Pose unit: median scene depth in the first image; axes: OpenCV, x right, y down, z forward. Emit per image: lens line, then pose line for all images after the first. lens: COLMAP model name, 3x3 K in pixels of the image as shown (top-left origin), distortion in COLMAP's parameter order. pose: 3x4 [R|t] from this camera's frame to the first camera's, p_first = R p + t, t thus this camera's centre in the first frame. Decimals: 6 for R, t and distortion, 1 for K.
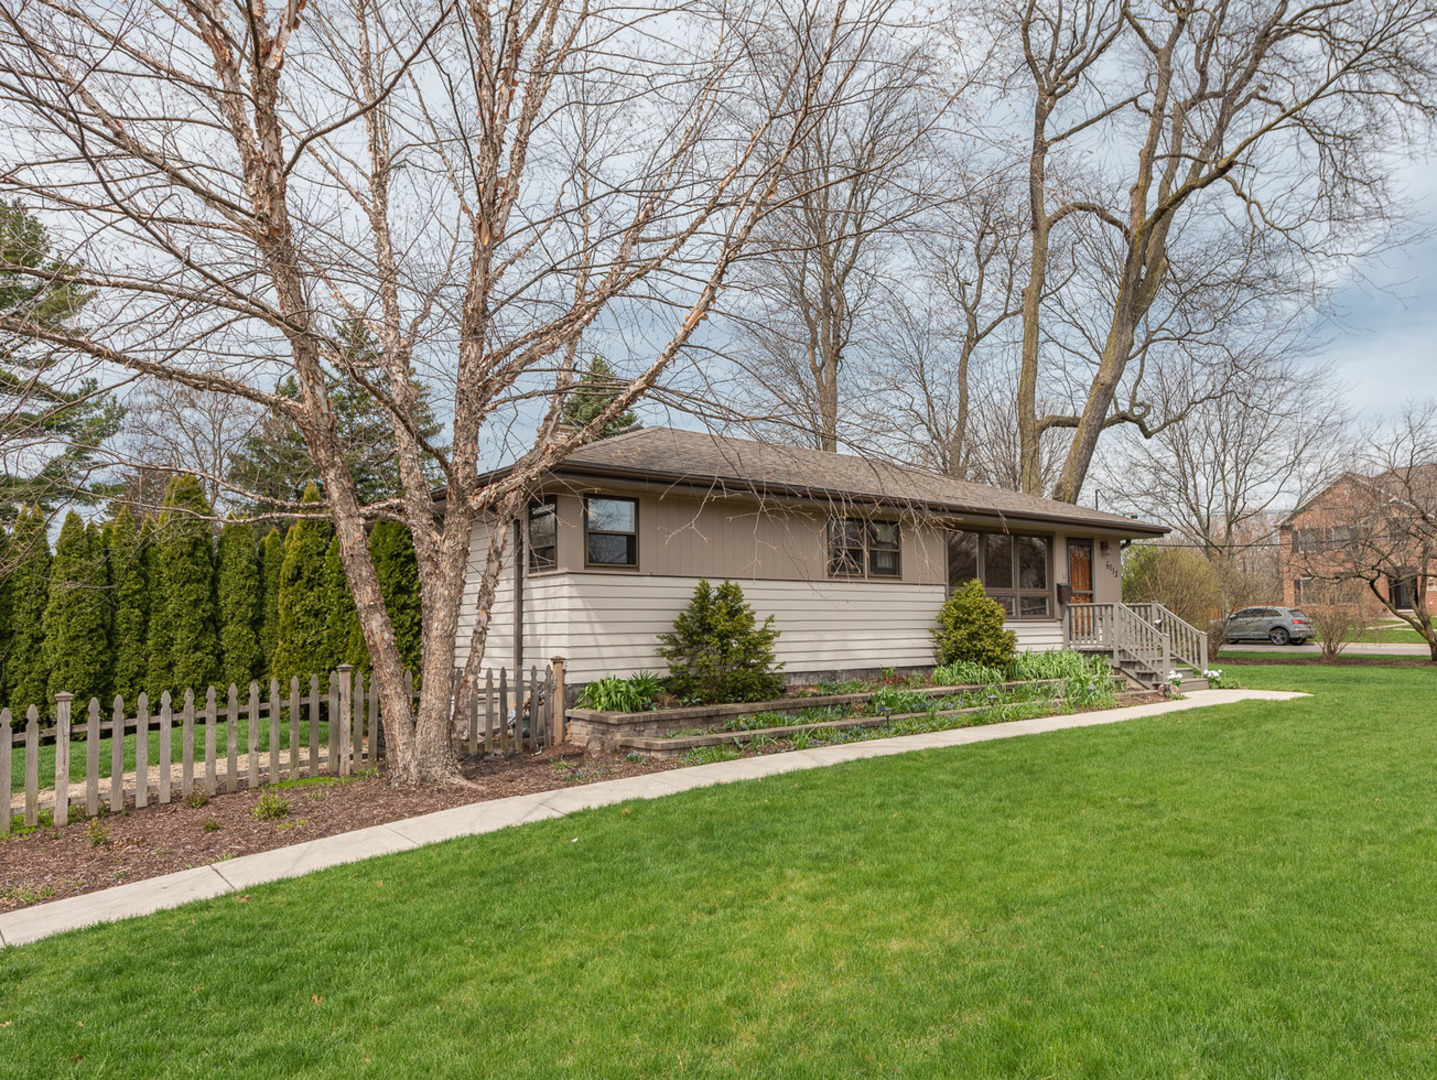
lens RADIAL K [[1026.6, 0, 725.3], [0, 1026.6, 538.1], [0, 0, 1]] dist [0.020376, -0.005678]
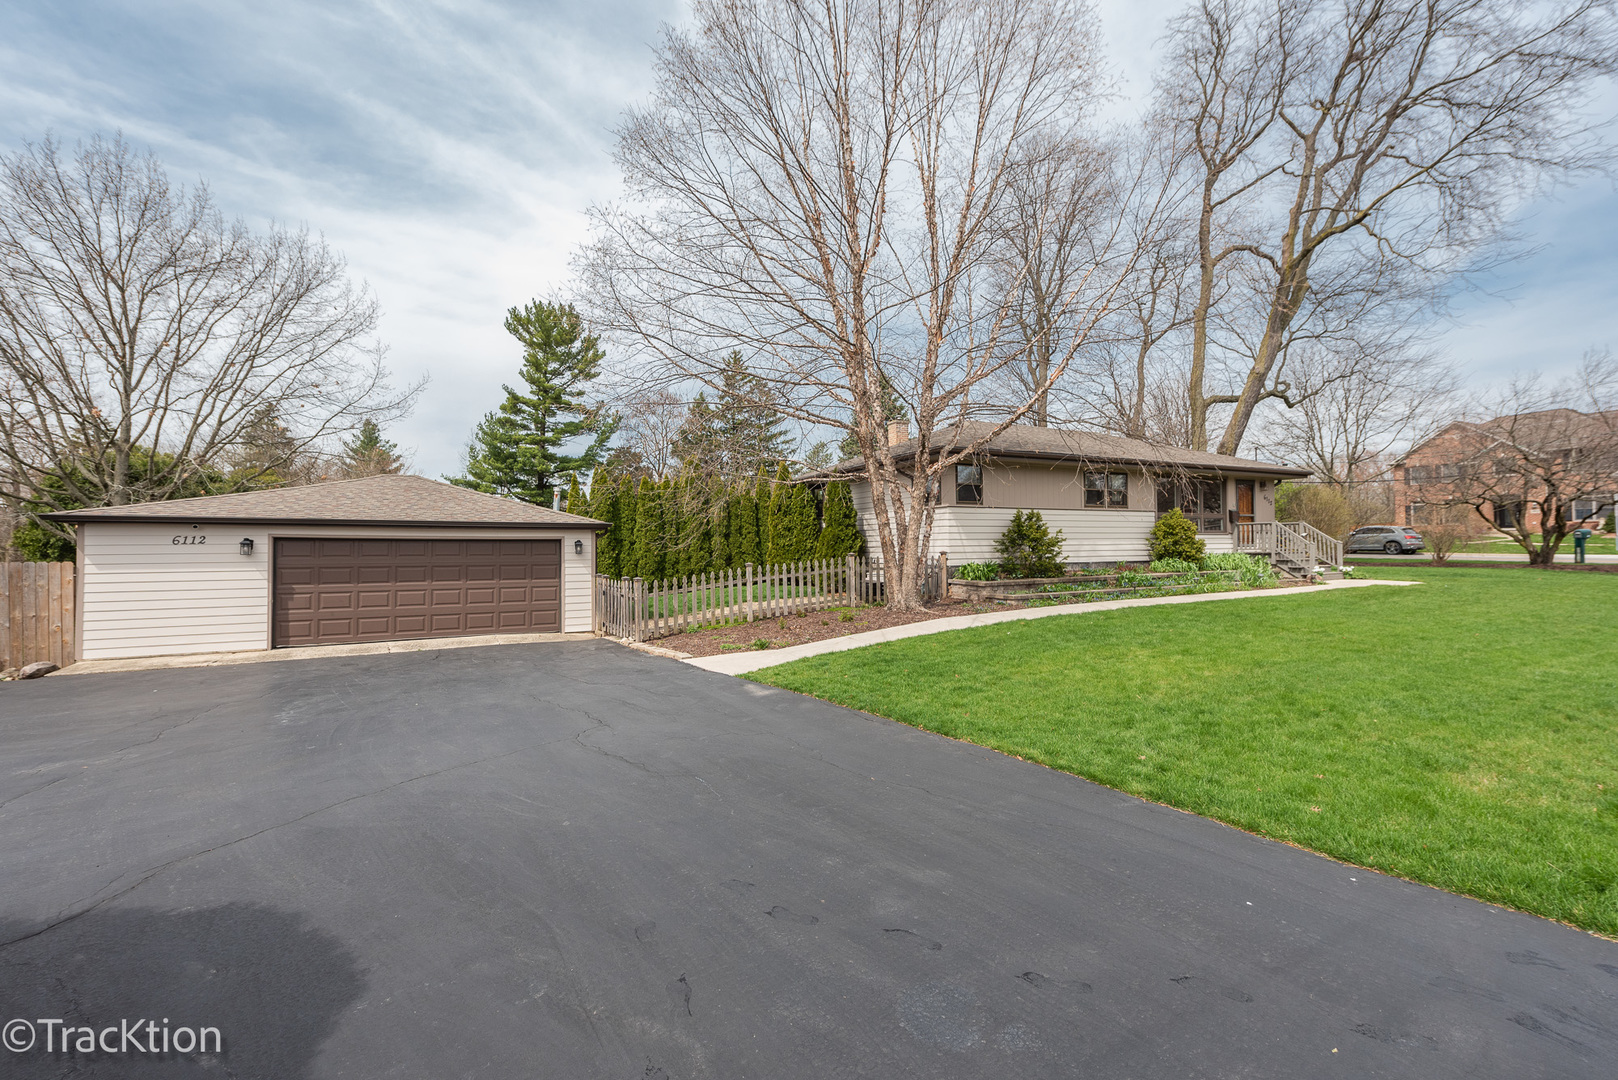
lens RADIAL K [[696.5, 0, 751.3], [0, 696.5, 517.4], [0, 0, 1]] dist [0.004599, -0.001168]
pose [[0.969791, -0.006617, -0.243847, -0.106089], [0.018696, 0.998708, 0.047256, -0.006816], [0.243219, -0.050387, 0.968662, -0.170244]]
